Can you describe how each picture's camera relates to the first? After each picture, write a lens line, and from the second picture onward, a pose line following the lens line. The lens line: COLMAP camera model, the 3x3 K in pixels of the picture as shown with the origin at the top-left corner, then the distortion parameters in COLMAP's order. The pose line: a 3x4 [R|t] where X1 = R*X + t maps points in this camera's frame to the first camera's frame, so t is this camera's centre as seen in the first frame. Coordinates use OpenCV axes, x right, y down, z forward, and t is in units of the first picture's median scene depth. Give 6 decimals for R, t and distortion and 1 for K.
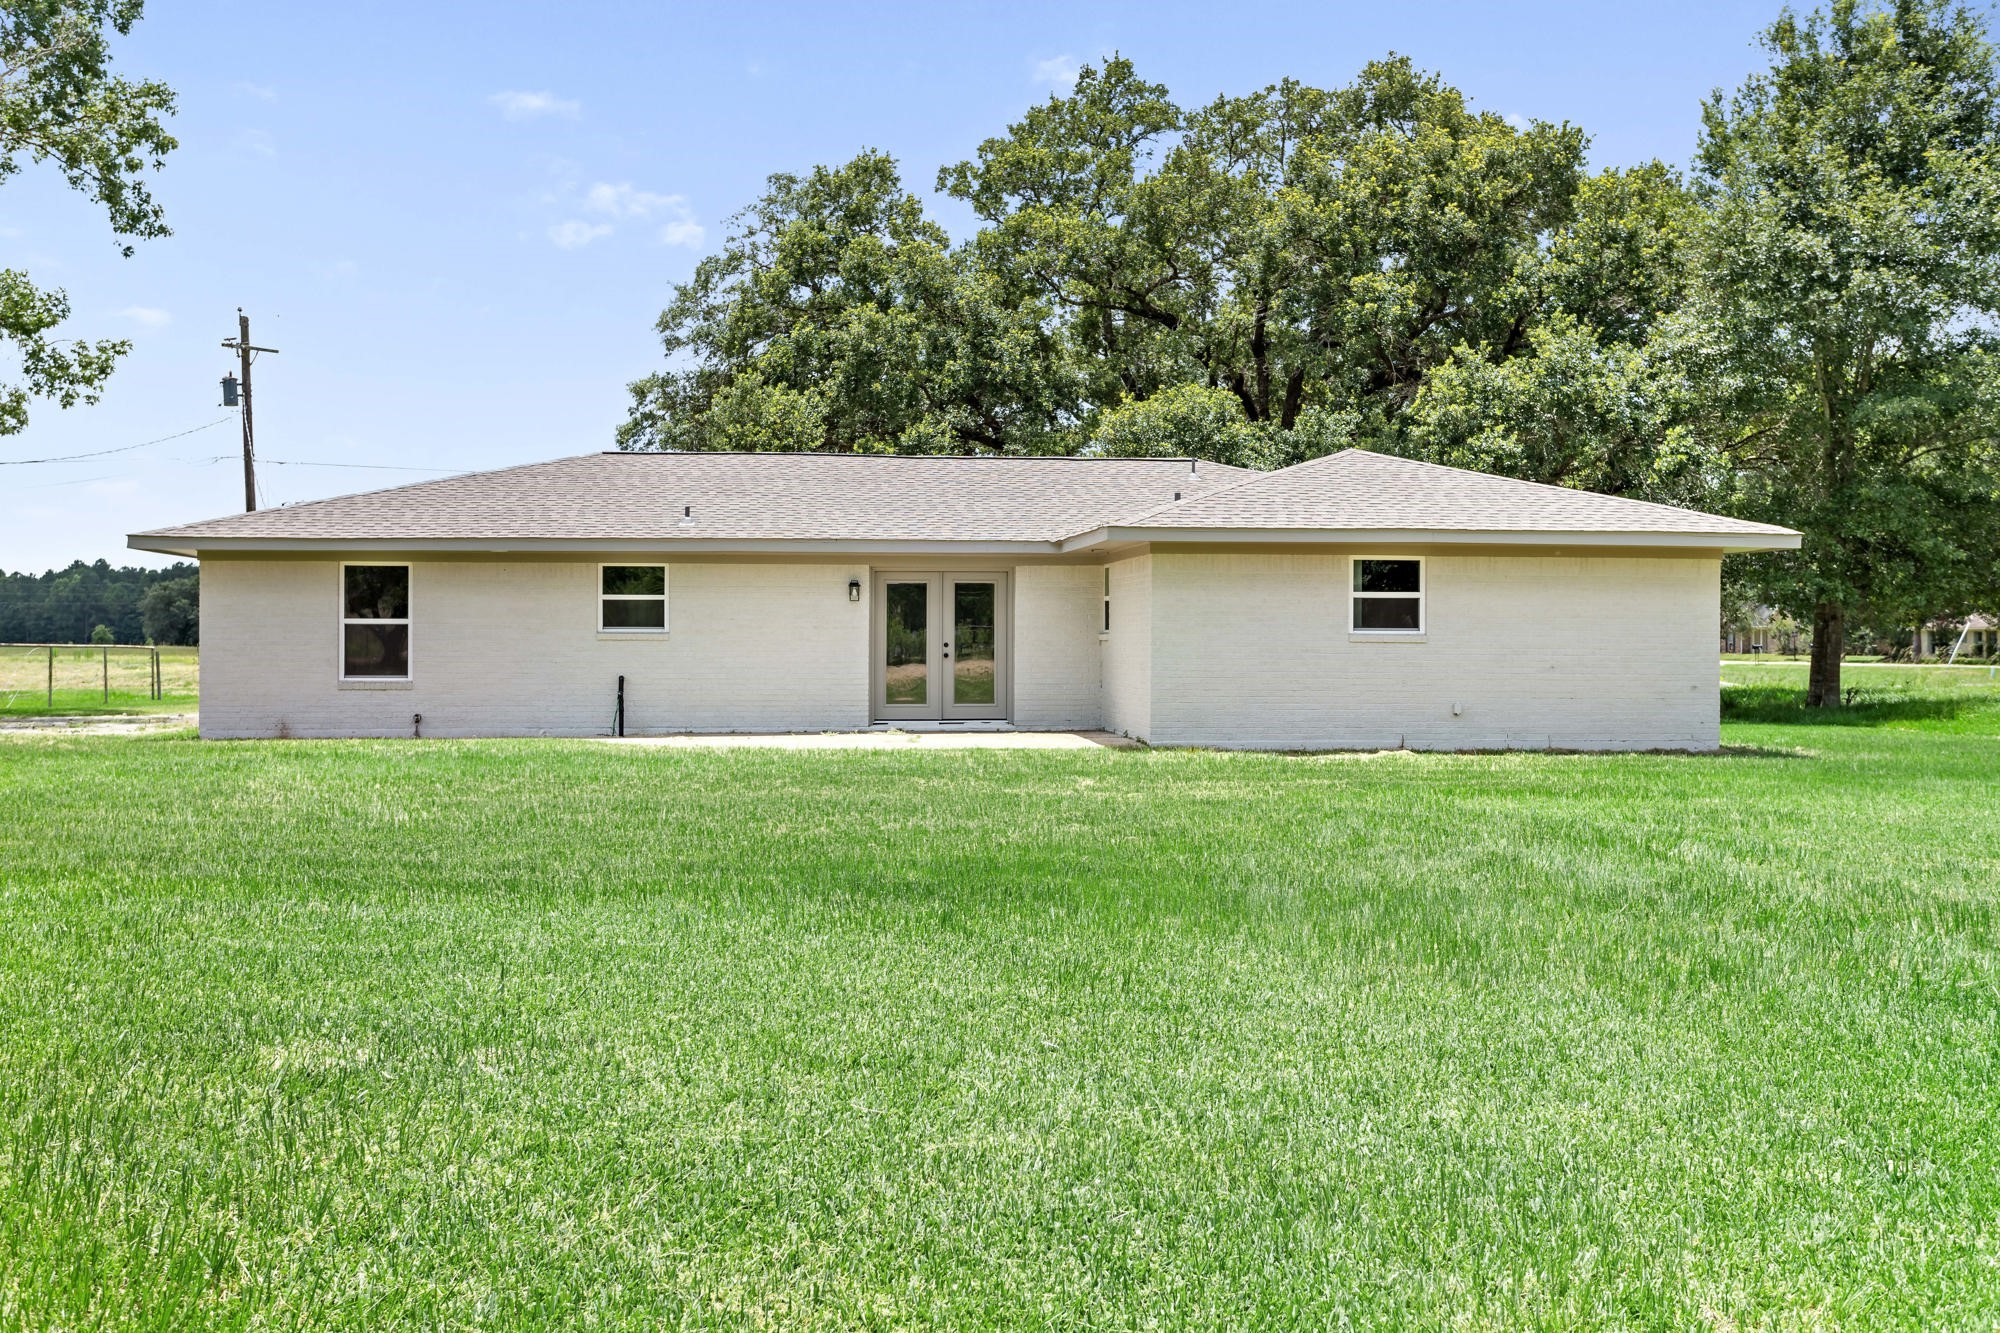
lens RADIAL K [[1838.4, 0, 1008.3], [0, 1838.4, 651.0], [0, 0, 1]] dist [0.001122, 0.000000]
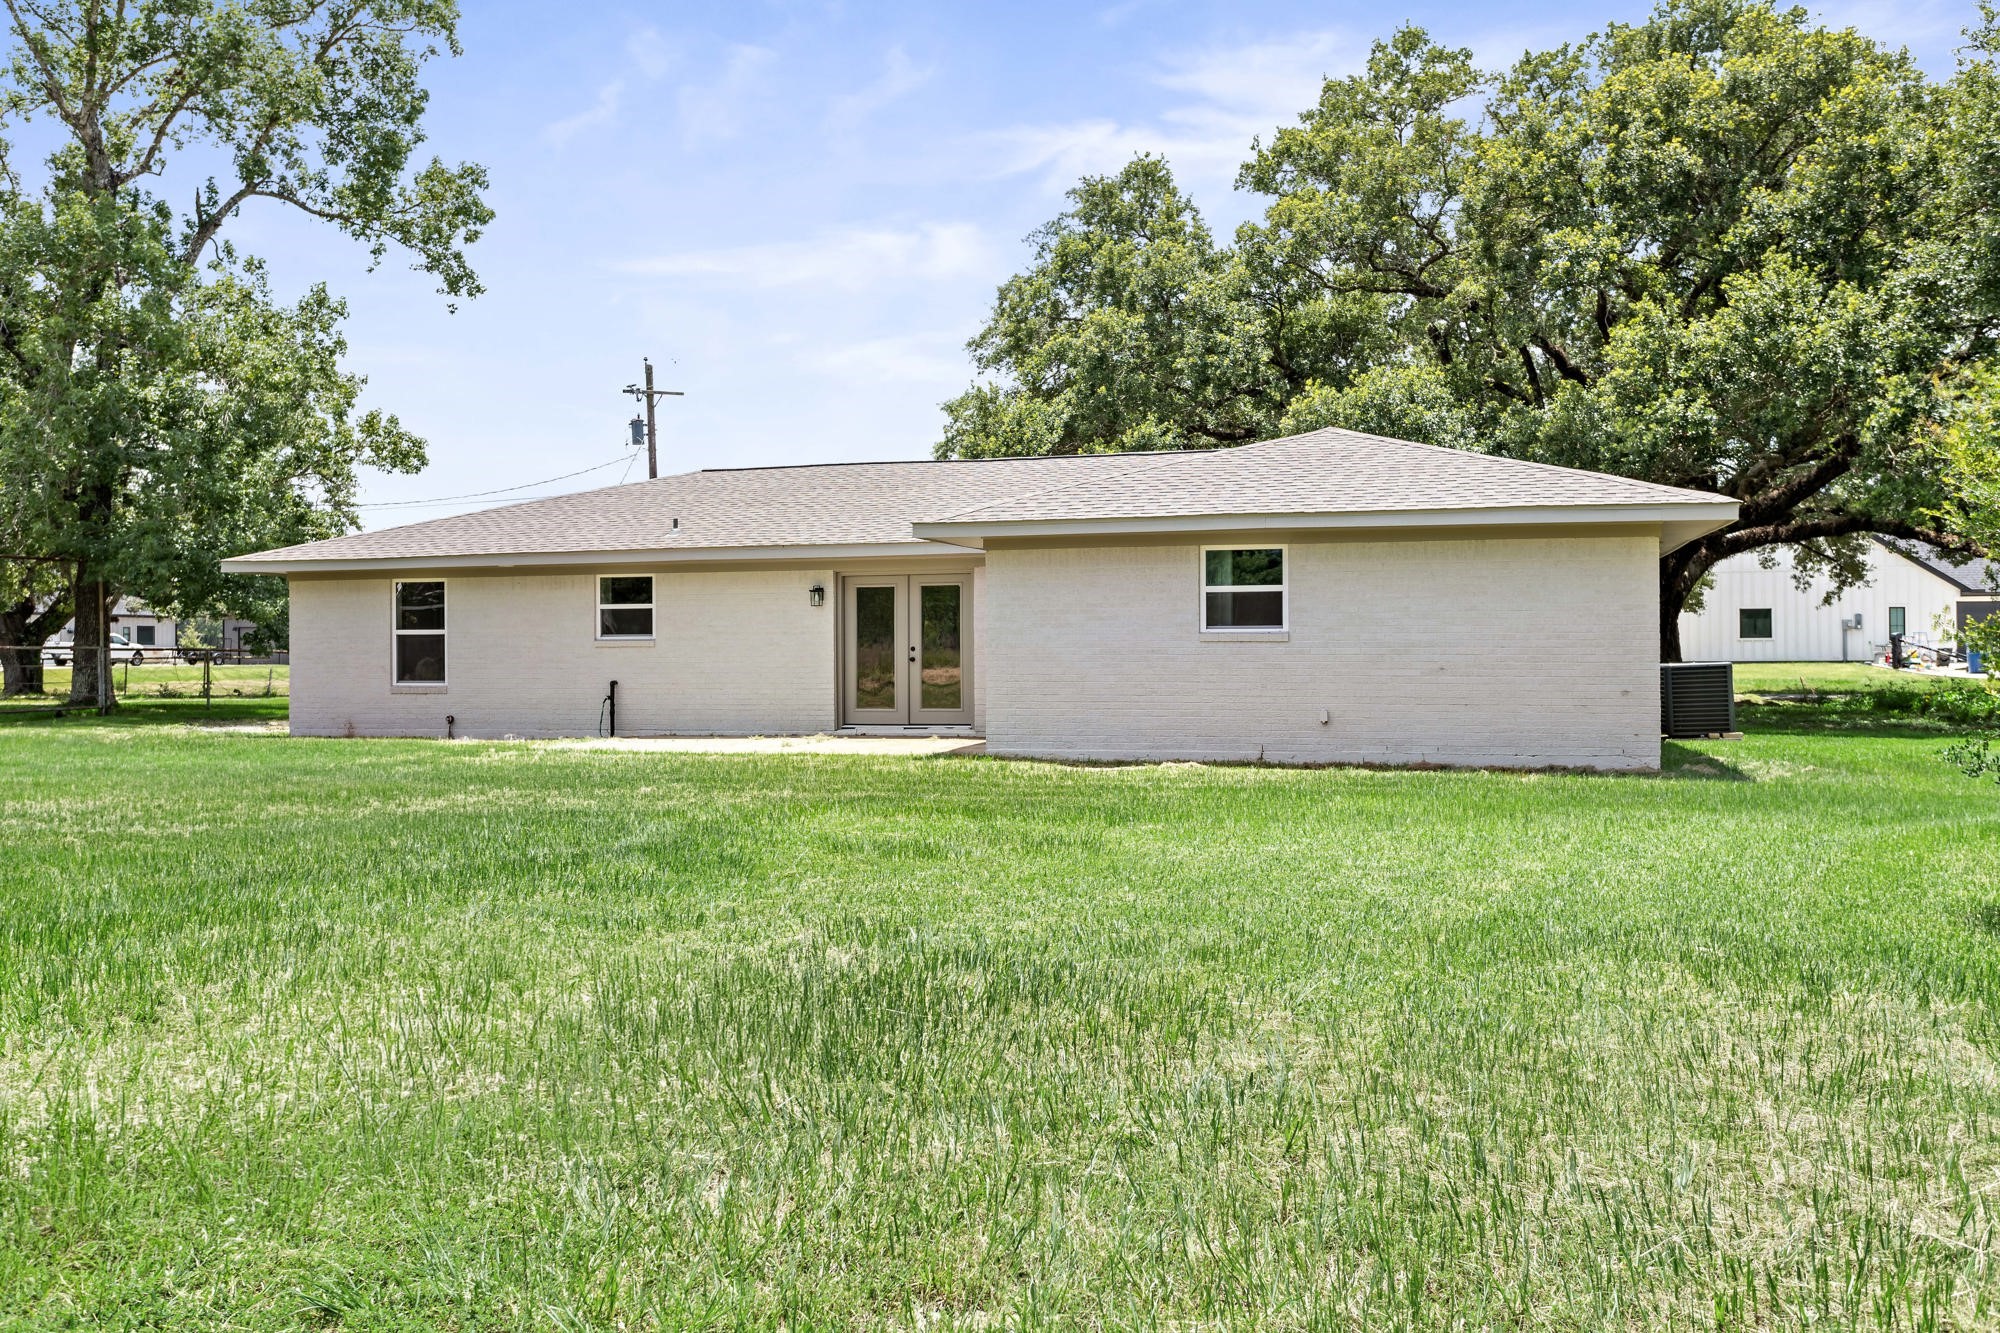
lens RADIAL K [[1754.1, 0, 1003.5], [0, 1754.1, 673.1], [0, 0, 1]] dist [0.031148, -0.009128]
pose [[0.930296, -0.003934, -0.366789, 0.358907], [0.007284, 0.999943, 0.007749, 0.002753], [0.366738, -0.009881, 0.930272, 0.139968]]
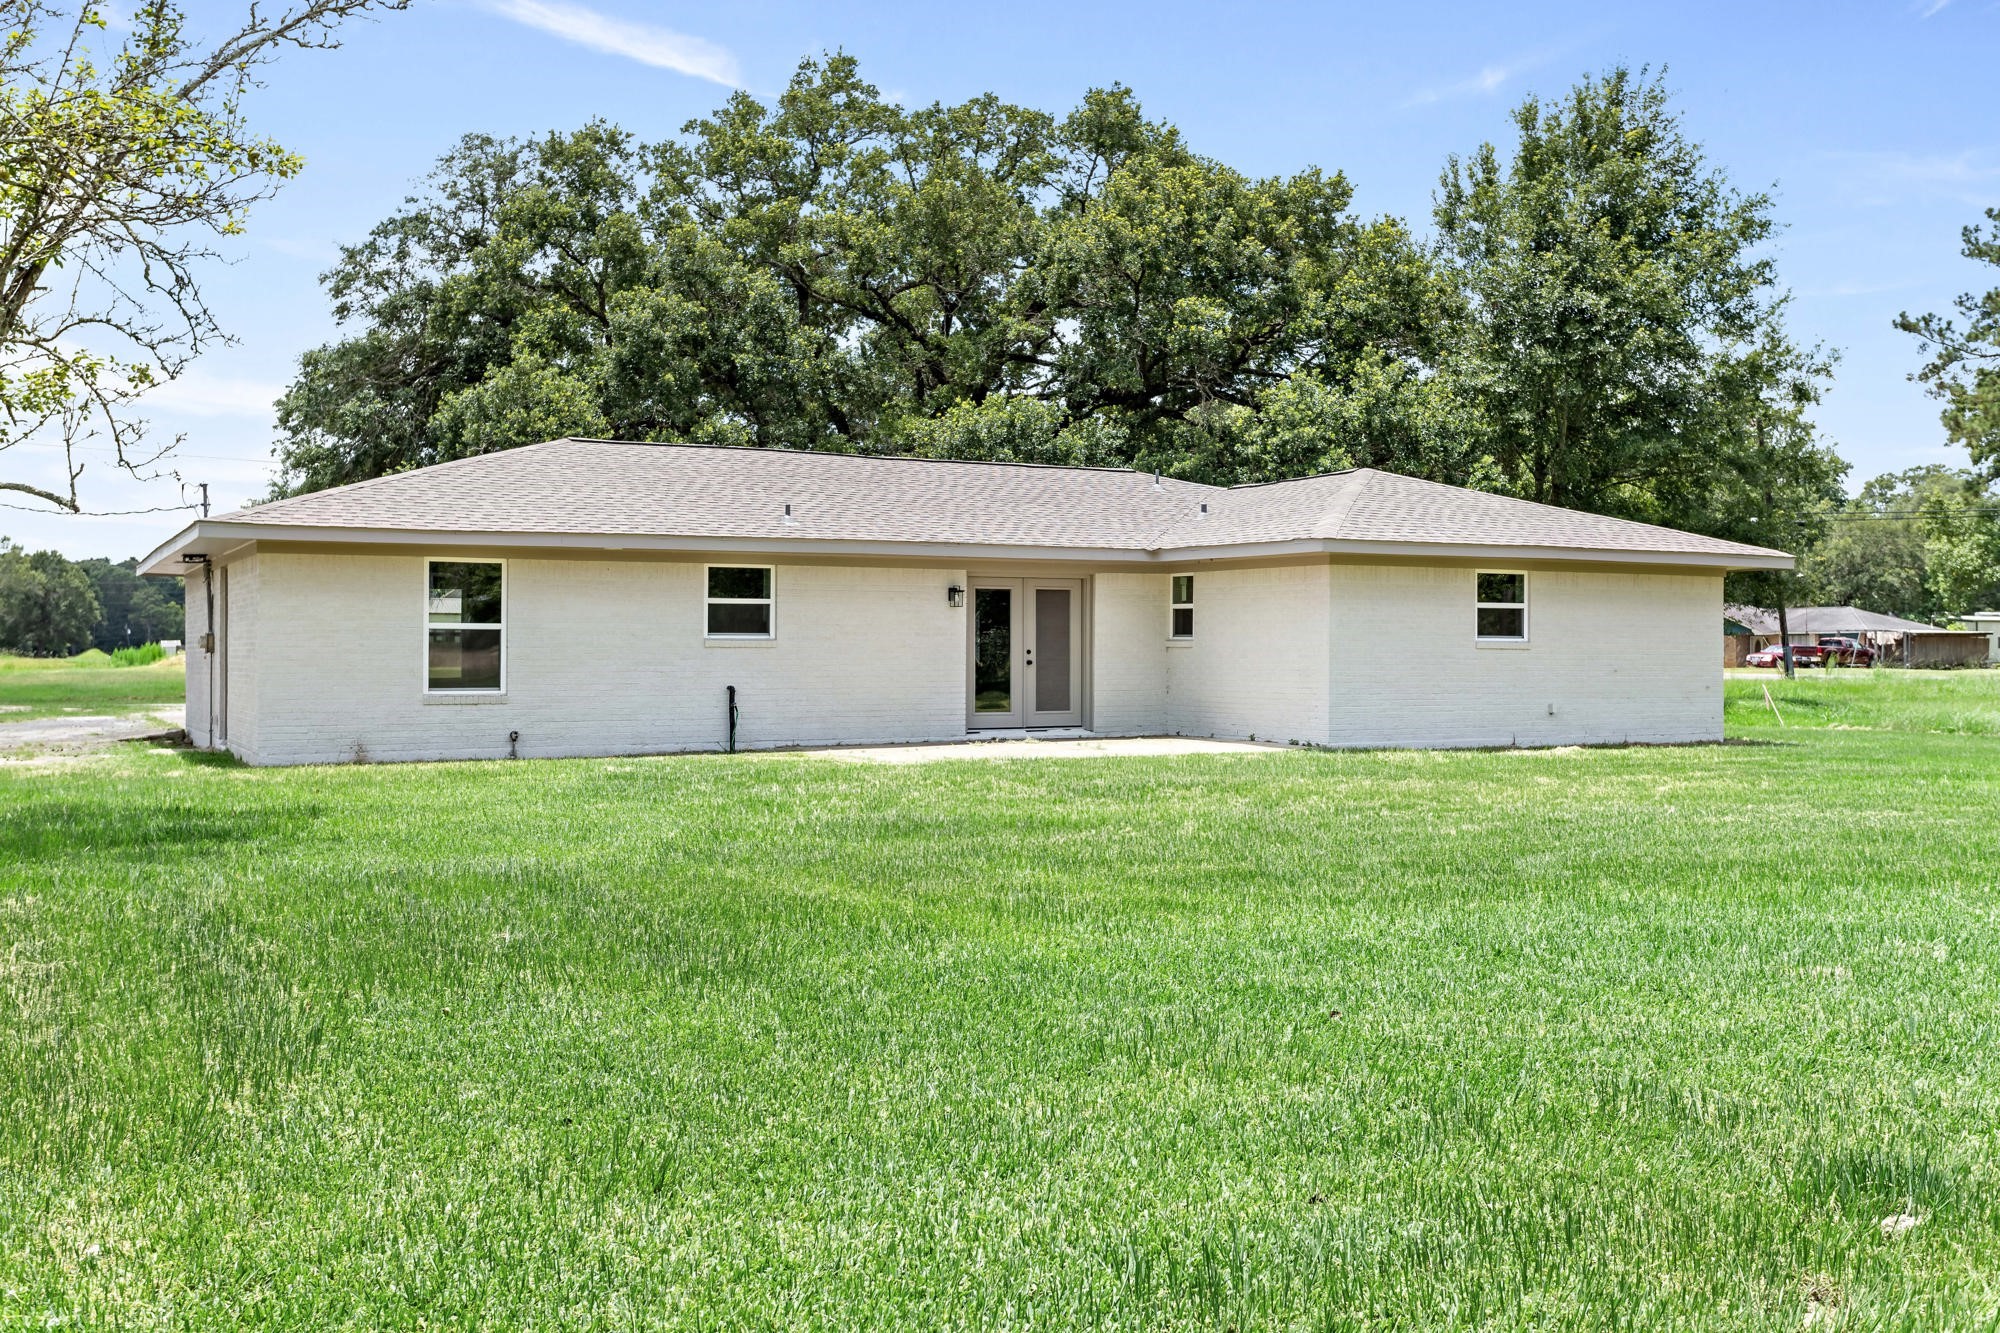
lens RADIAL K [[1838.4, 0, 1006.7], [0, 1838.4, 678.5], [0, 0, 1]] dist [0.001122, 0.000000]
pose [[0.915268, -0.008627, 0.402752, -0.445199], [0.002636, 0.999878, 0.015427, -0.004090], [-0.402836, -0.013058, 0.915179, 0.097702]]
